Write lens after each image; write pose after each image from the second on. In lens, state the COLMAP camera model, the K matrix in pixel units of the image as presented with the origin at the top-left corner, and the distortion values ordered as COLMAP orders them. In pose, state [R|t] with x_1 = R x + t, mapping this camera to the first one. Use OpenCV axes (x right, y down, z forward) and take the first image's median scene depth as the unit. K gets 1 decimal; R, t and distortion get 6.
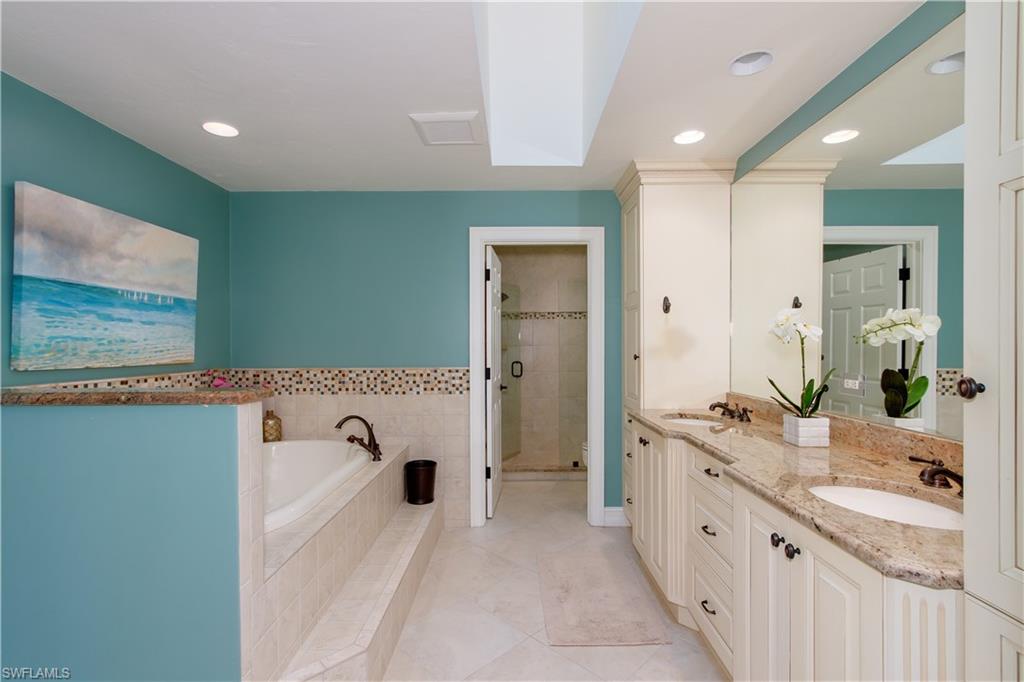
lens RADIAL K [[477.4, 0, 518.6], [0, 477.4, 345.7], [0, 0, 1]] dist [-0.002948, 0.003655]
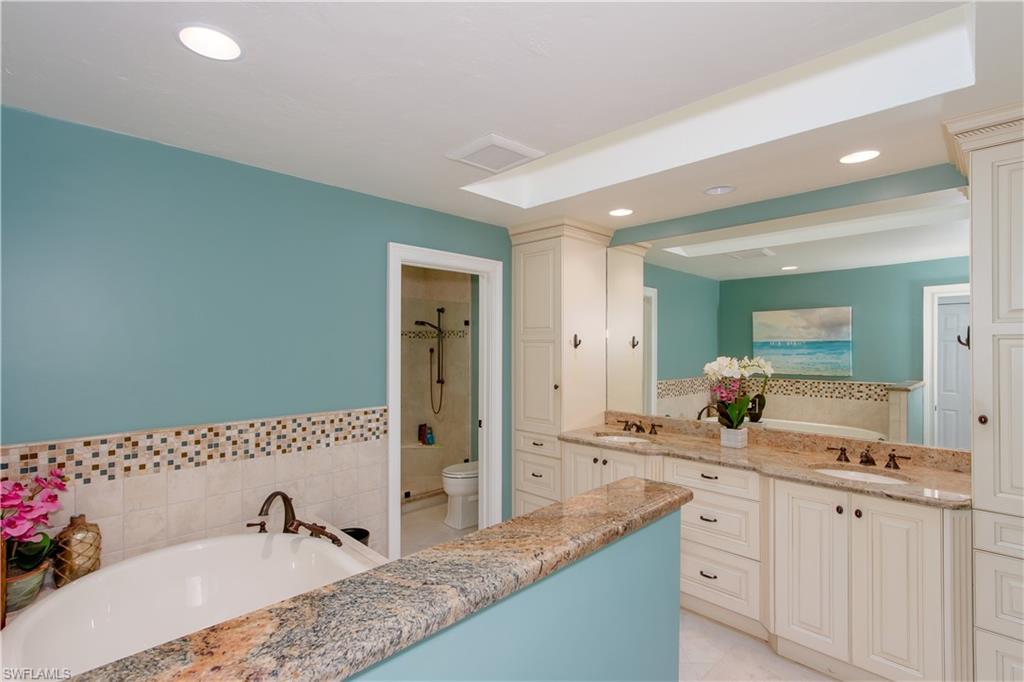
lens RADIAL K [[477.4, 0, 523.0], [0, 477.4, 339.4], [0, 0, 1]] dist [-0.002948, 0.003655]
pose [[0.699612, 0.014788, 0.714369, -0.544311], [-0.002802, 0.999835, -0.017953, -0.059275], [-0.714517, 0.010559, 0.699538, 0.231402]]
